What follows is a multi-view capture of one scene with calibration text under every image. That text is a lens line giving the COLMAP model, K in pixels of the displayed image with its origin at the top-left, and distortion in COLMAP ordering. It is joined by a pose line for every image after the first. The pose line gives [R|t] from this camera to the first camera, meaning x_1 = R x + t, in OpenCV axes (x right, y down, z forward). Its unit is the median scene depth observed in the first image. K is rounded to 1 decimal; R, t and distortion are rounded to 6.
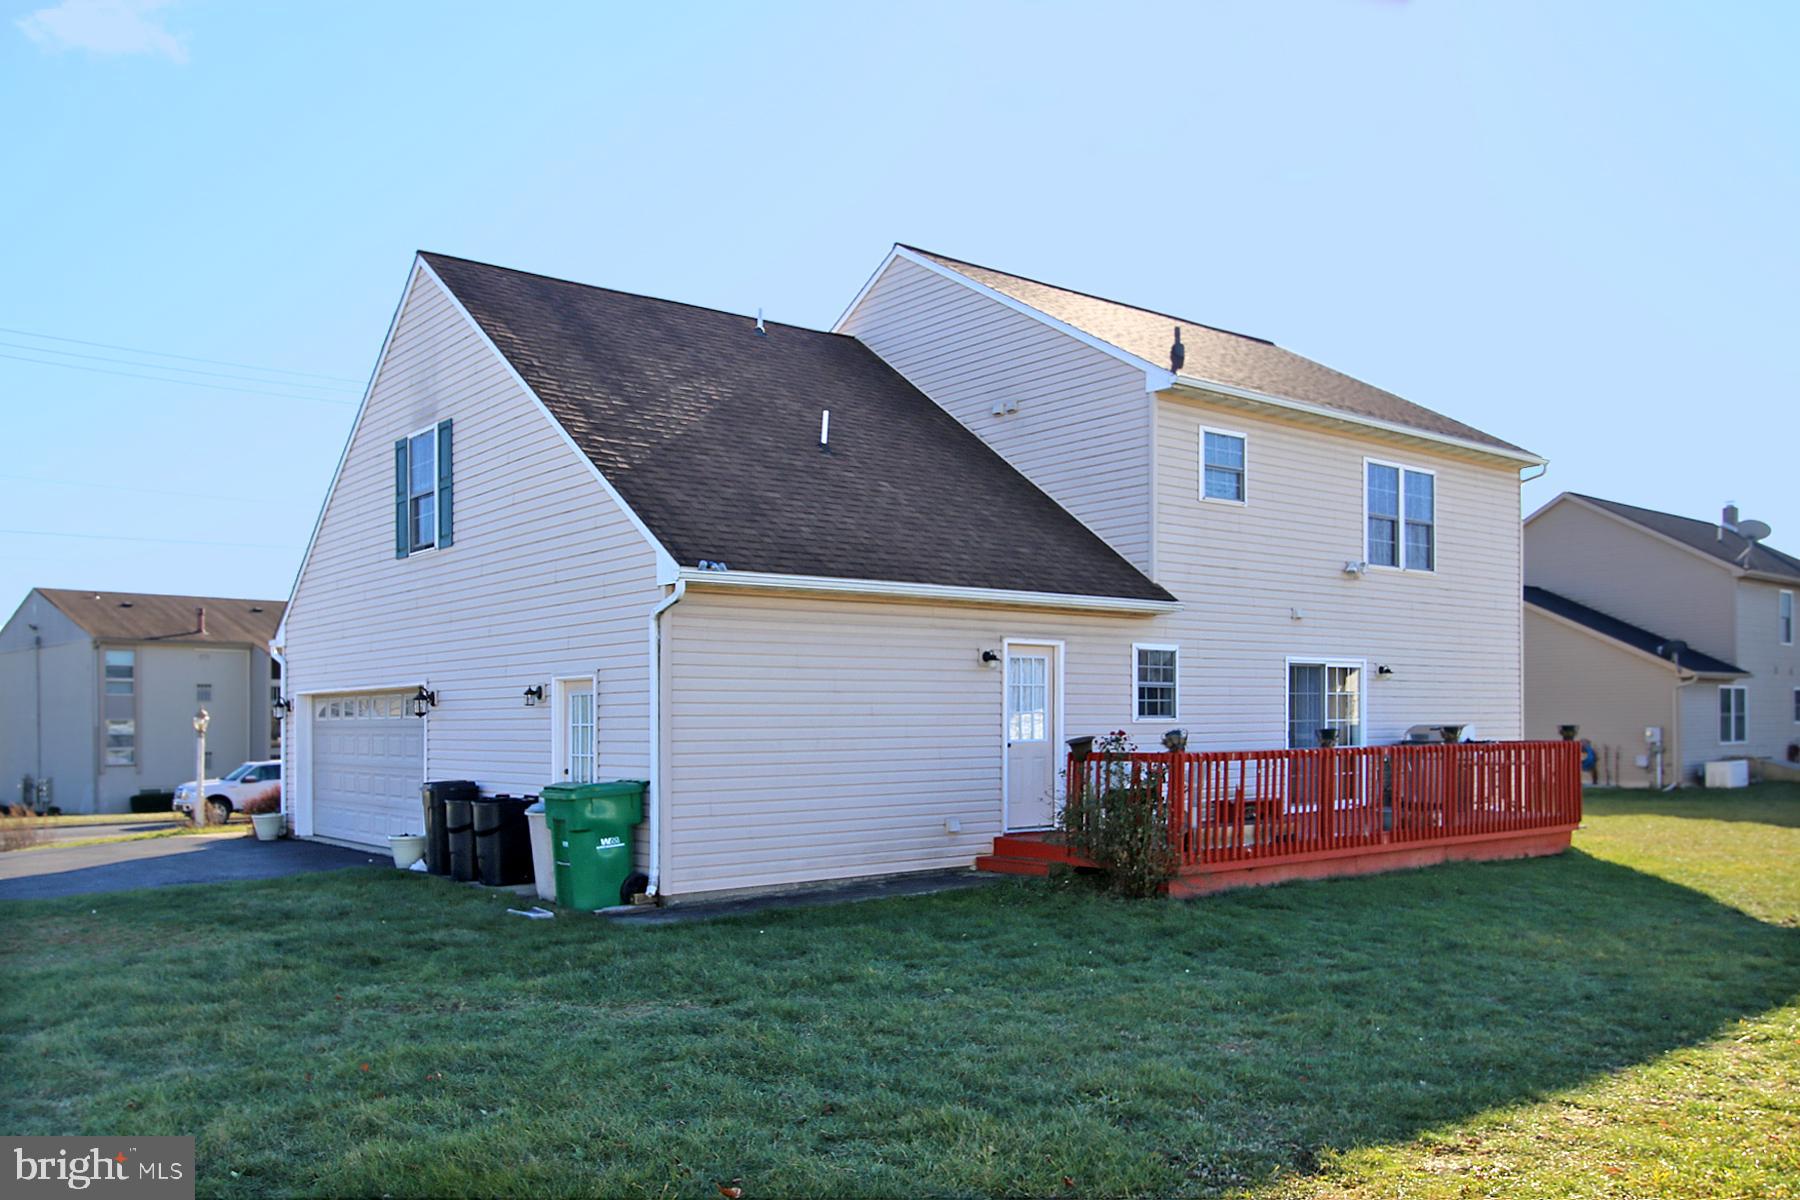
lens RADIAL K [[1417.6, 0, 898.1], [0, 1417.6, 730.8], [0, 0, 1]] dist [-0.076335, -0.001523]
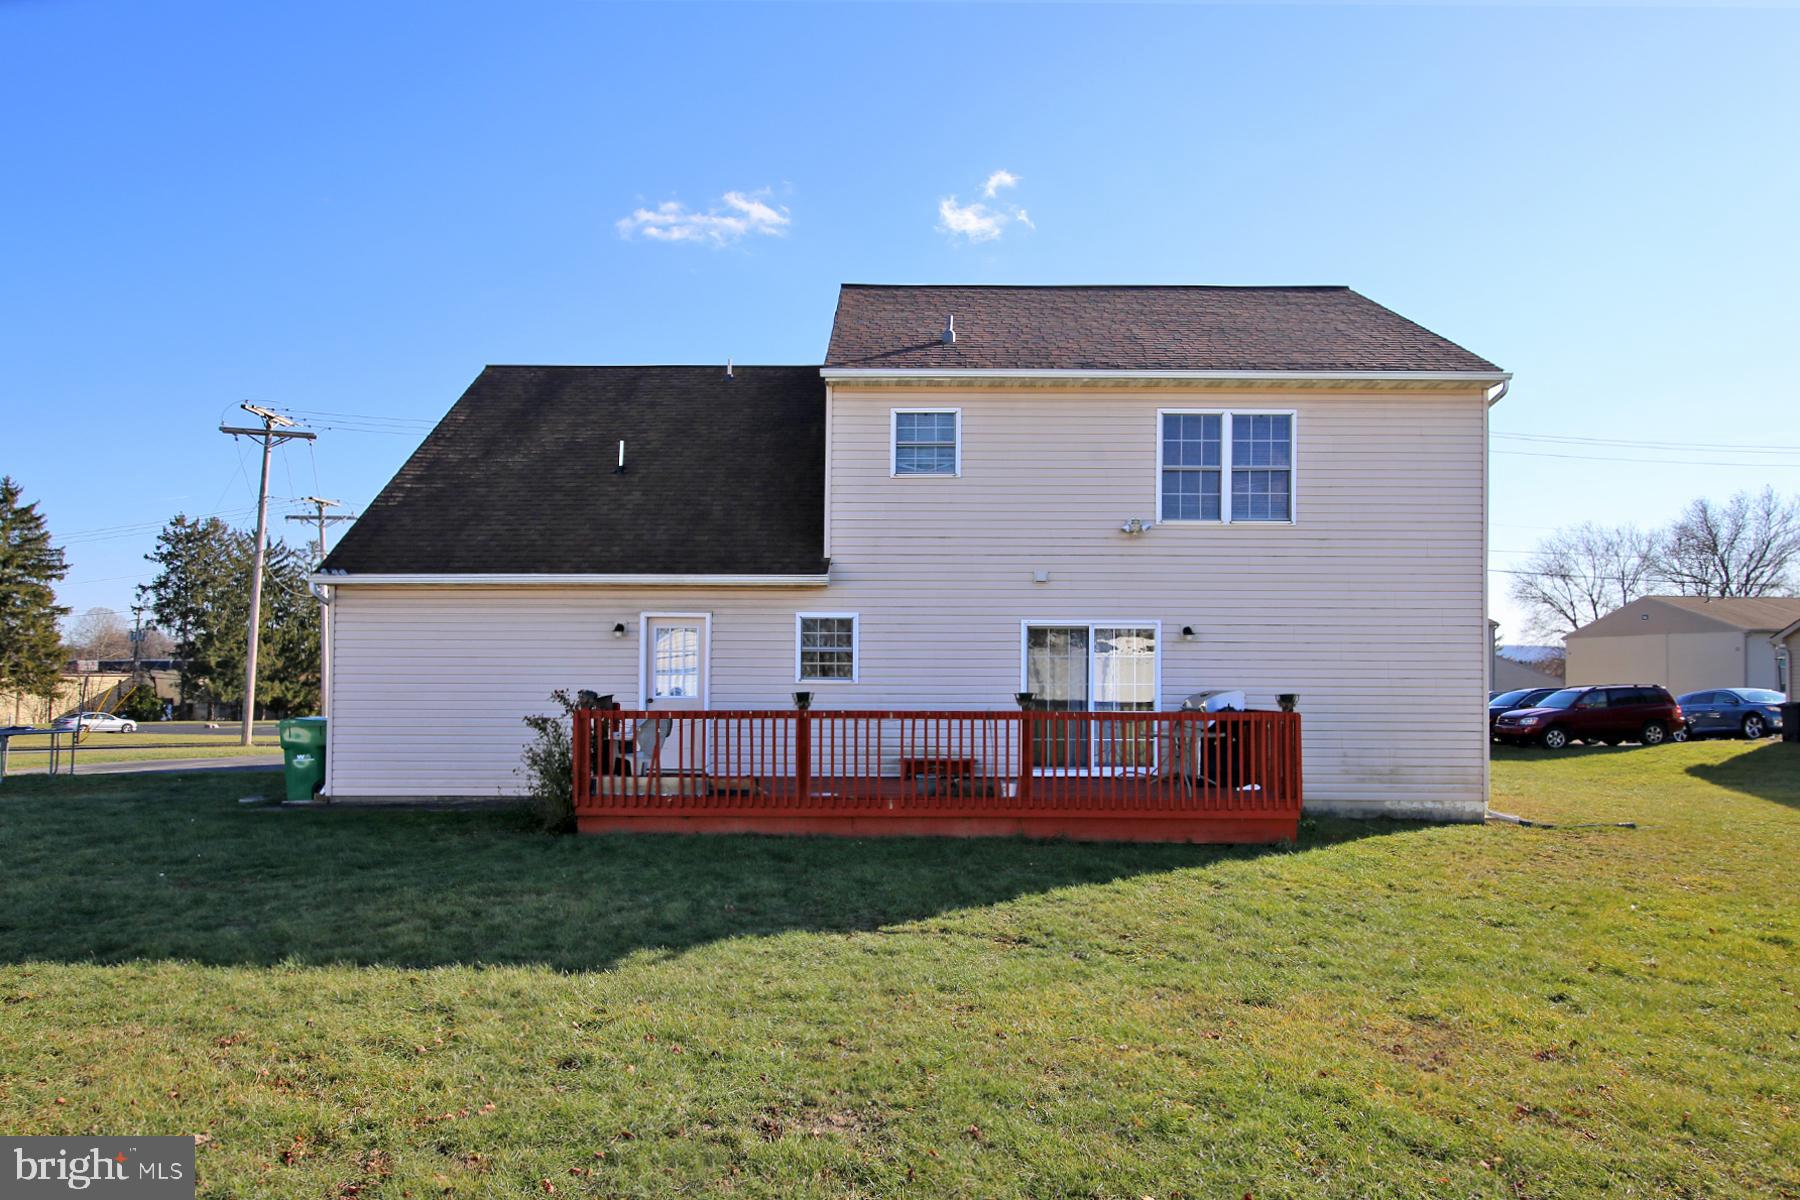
lens RADIAL K [[1123.4, 0, 902.0], [0, 1123.4, 657.4], [0, 0, 1]] dist [-0.006845, 0.000256]
pose [[0.782574, -0.000028, -0.622557, 0.797918], [-0.013323, 0.999770, -0.016792, -0.012537], [0.622415, 0.021435, 0.782394, 0.354889]]
